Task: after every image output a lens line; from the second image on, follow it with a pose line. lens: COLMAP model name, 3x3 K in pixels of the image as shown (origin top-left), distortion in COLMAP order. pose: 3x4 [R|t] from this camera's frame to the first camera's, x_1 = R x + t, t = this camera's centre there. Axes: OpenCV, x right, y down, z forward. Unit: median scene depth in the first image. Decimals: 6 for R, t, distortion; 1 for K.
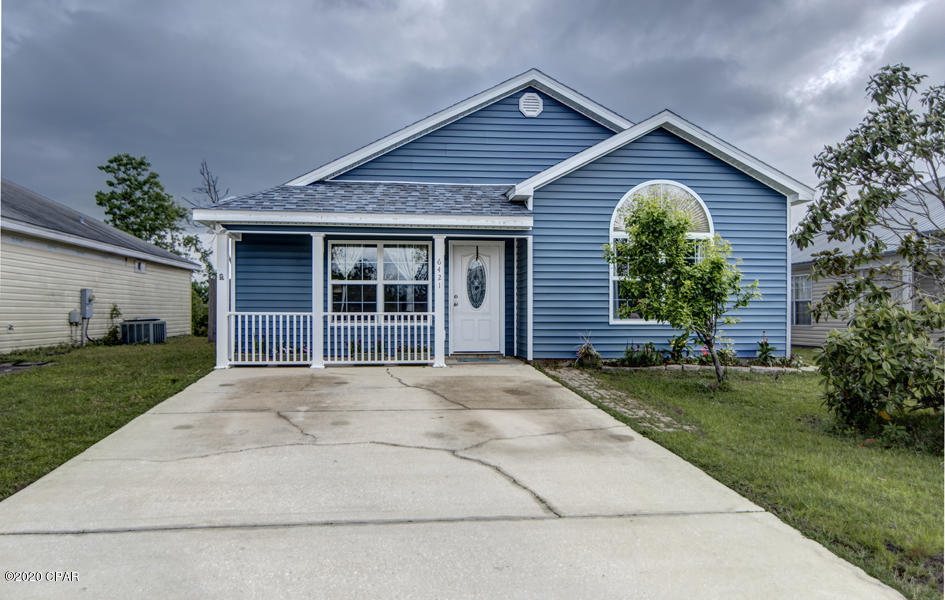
lens RADIAL K [[727.6, 0, 472.7], [0, 727.6, 298.4], [0, 0, 1]] dist [0.009768, -0.000445]
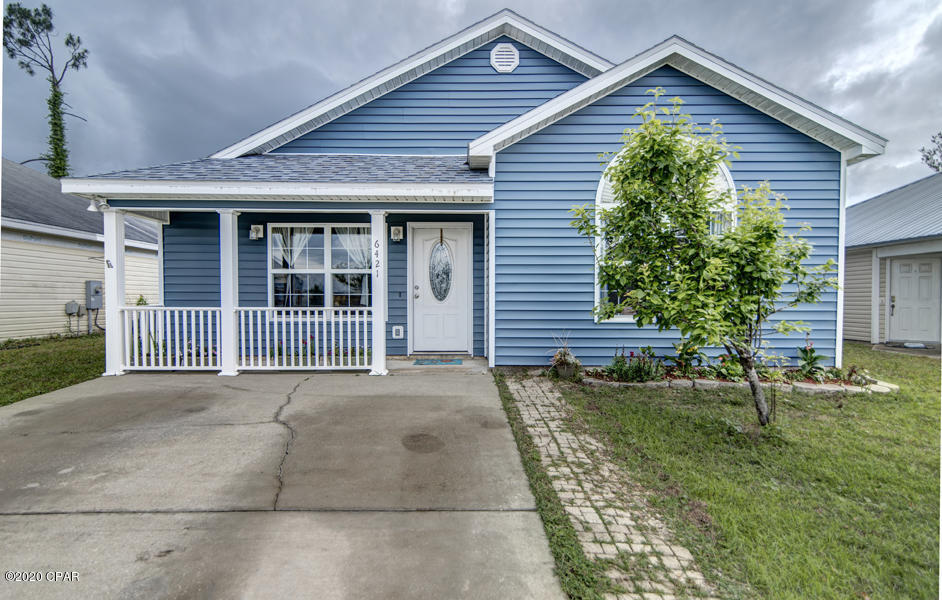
lens RADIAL K [[498.6, 0, 467.6], [0, 498.6, 305.6], [0, 0, 1]] dist [0.018685, 0.000088]
pose [[0.993321, 0.001657, -0.115372, 0.114351], [0.002155, 0.999456, 0.032906, -0.000474], [0.115364, -0.032935, 0.992777, 0.452476]]
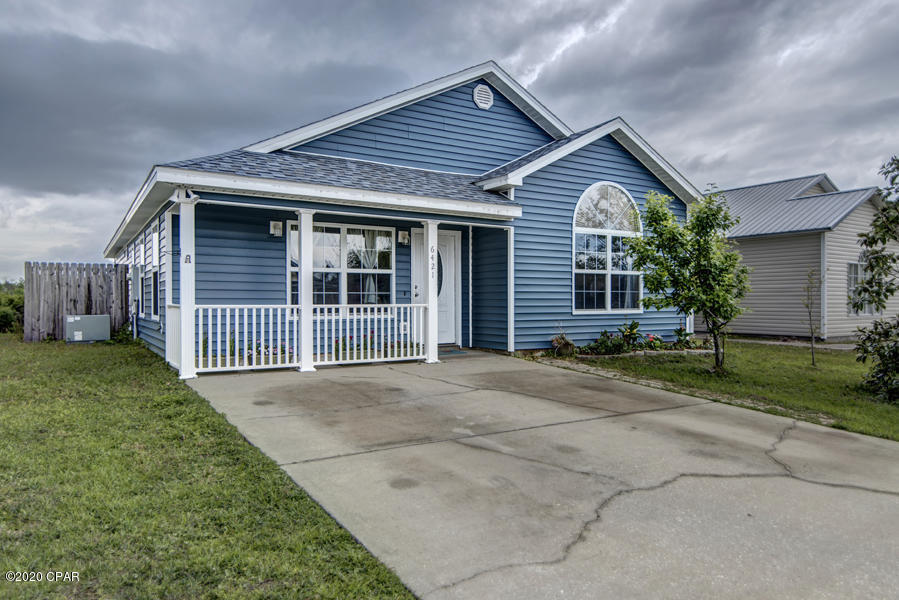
lens RADIAL K [[592.2, 0, 448.3], [0, 592.2, 298.2], [0, 0, 1]] dist [-0.007739, 0.000189]
pose [[0.906312, 0.000620, 0.422609, -0.338150], [-0.007269, 0.999874, 0.014123, 0.000849], [-0.422547, -0.015872, 0.906202, 0.300799]]
